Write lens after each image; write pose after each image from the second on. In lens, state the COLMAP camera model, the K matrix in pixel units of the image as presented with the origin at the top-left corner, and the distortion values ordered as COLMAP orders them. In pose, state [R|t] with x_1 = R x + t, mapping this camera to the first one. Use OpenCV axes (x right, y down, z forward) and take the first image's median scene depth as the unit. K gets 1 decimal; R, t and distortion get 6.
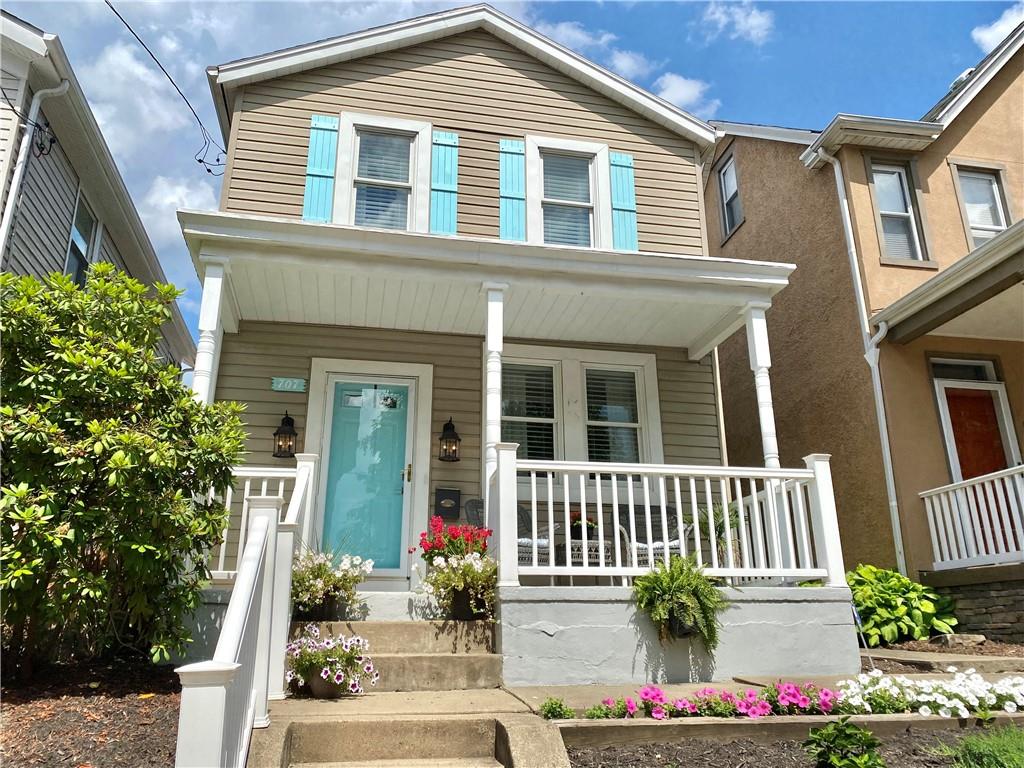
lens RADIAL K [[787.3, 0, 513.3], [0, 787.3, 387.4], [0, 0, 1]] dist [0.013254, -0.043612]
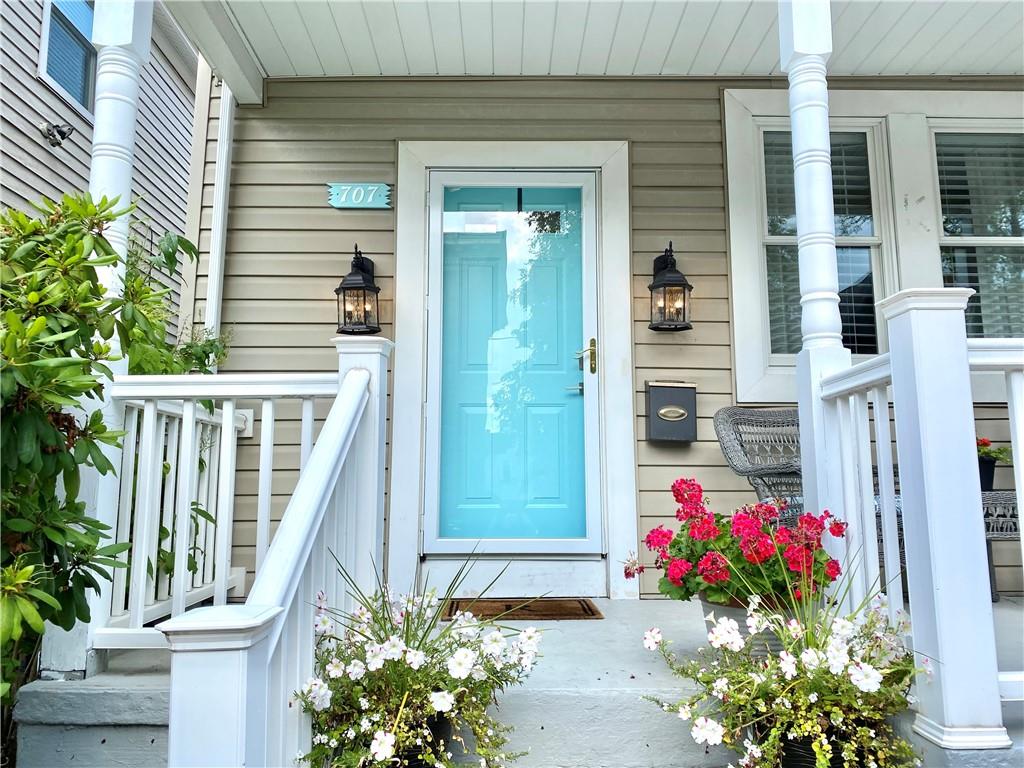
lens RADIAL K [[787.3, 0, 516.5], [0, 787.3, 378.5], [0, 0, 1]] dist [0.013254, -0.043612]
pose [[0.982498, -0.017906, -0.185411, -0.083675], [0.053826, 0.980199, 0.190559, 0.021569], [0.178327, -0.197204, 0.964007, 0.478183]]
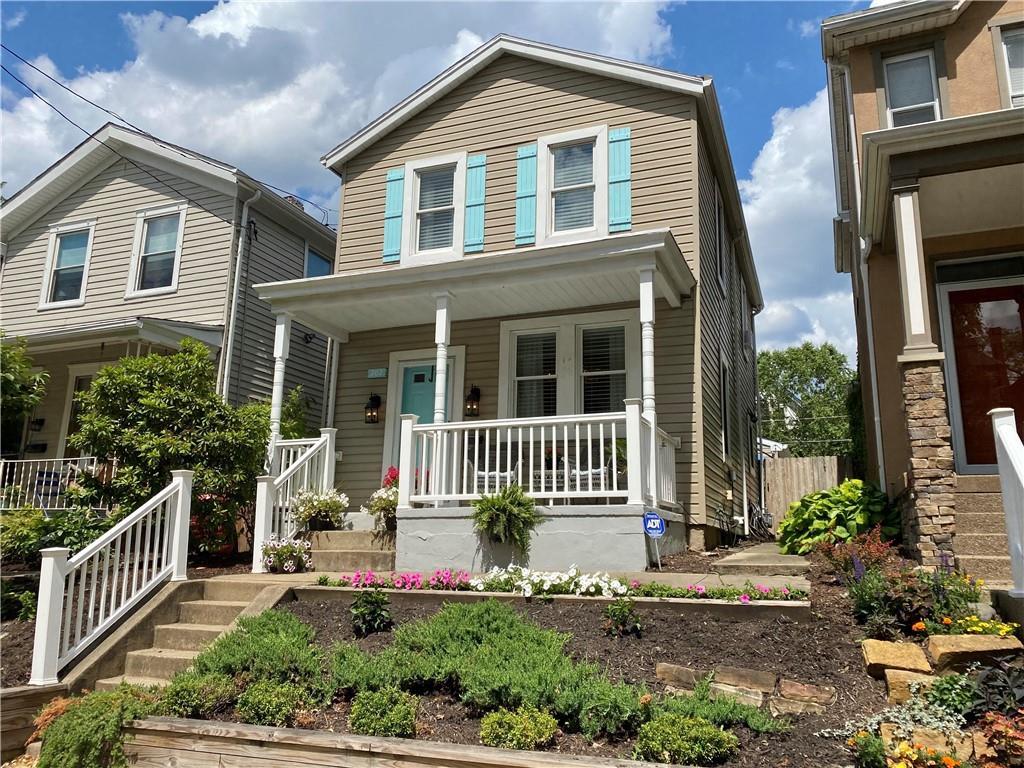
lens RADIAL K [[787.3, 0, 508.6], [0, 787.3, 388.9], [0, 0, 1]] dist [0.013254, -0.043612]
pose [[0.837104, -0.097693, -0.538250, 0.692765], [0.153093, 0.986446, 0.059054, -0.023930], [0.525185, -0.131837, 0.840714, -0.099617]]
